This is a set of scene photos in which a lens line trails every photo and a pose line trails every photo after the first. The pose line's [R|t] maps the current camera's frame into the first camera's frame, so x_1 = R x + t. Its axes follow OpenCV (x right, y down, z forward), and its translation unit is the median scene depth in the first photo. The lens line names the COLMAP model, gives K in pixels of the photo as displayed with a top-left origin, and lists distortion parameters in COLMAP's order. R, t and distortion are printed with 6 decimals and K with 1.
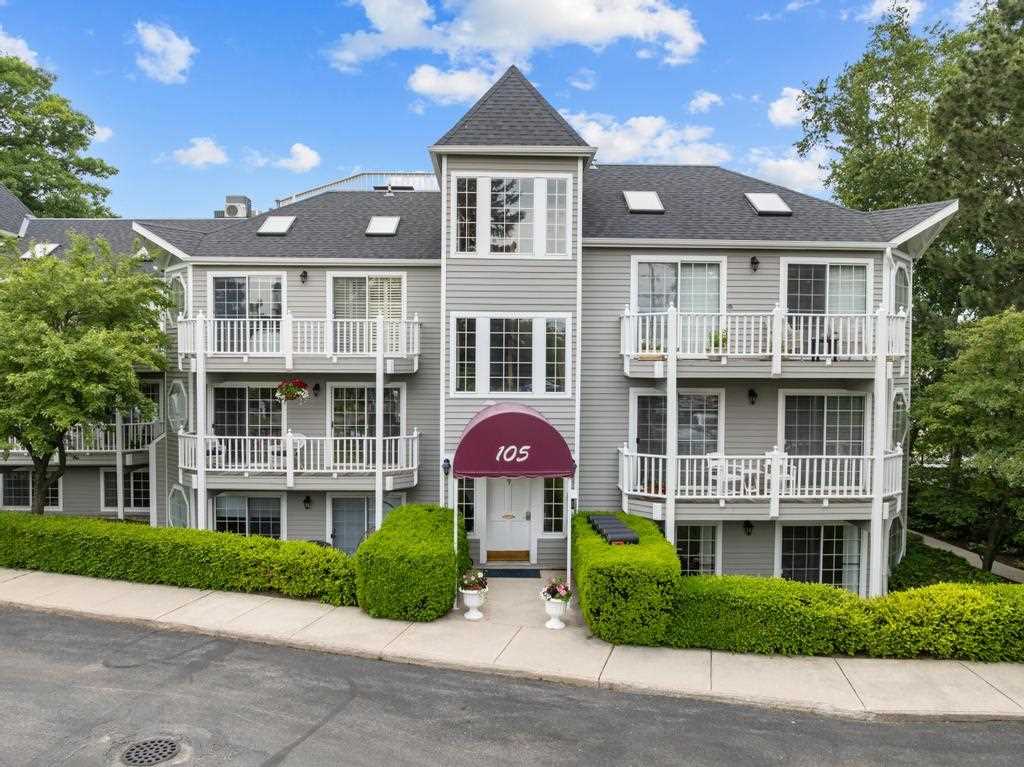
lens RADIAL K [[720.2, 0, 518.9], [0, 720.2, 383.2], [0, 0, 1]] dist [-0.033983, 0.001215]
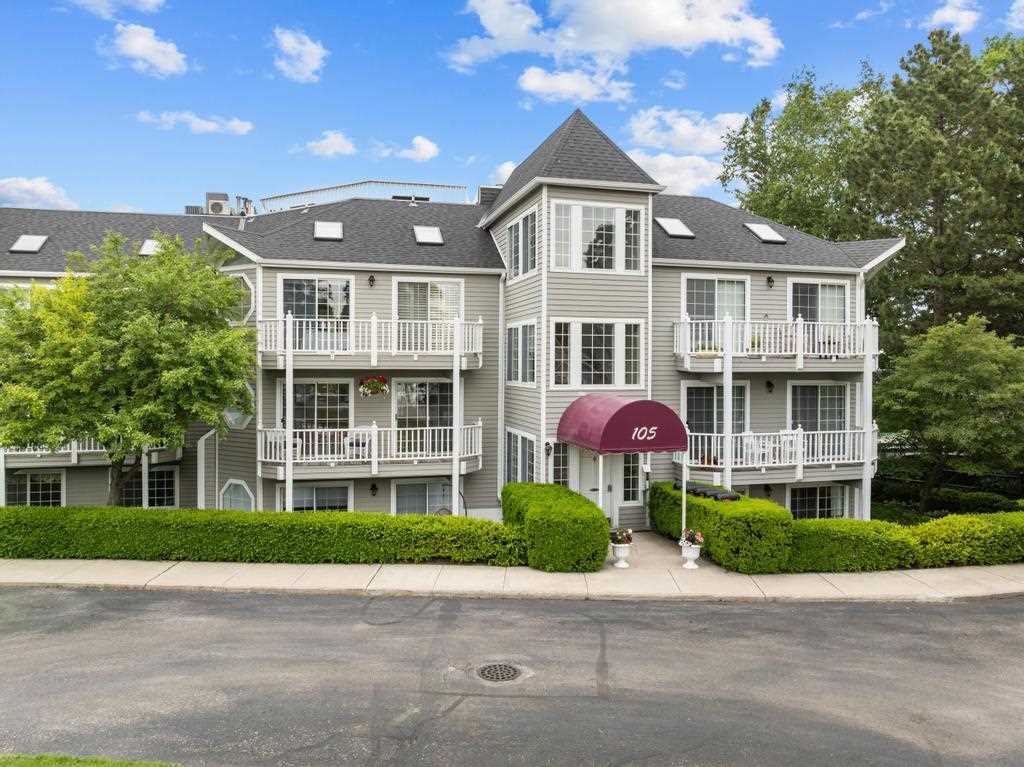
lens RADIAL K [[720.2, 0, 530.0], [0, 720.2, 360.9], [0, 0, 1]] dist [-0.033983, 0.001215]
pose [[0.970633, -0.001054, 0.240561, -0.408136], [0.007316, 0.999657, -0.025139, 0.002196], [-0.240452, 0.026161, 0.970308, -0.133864]]
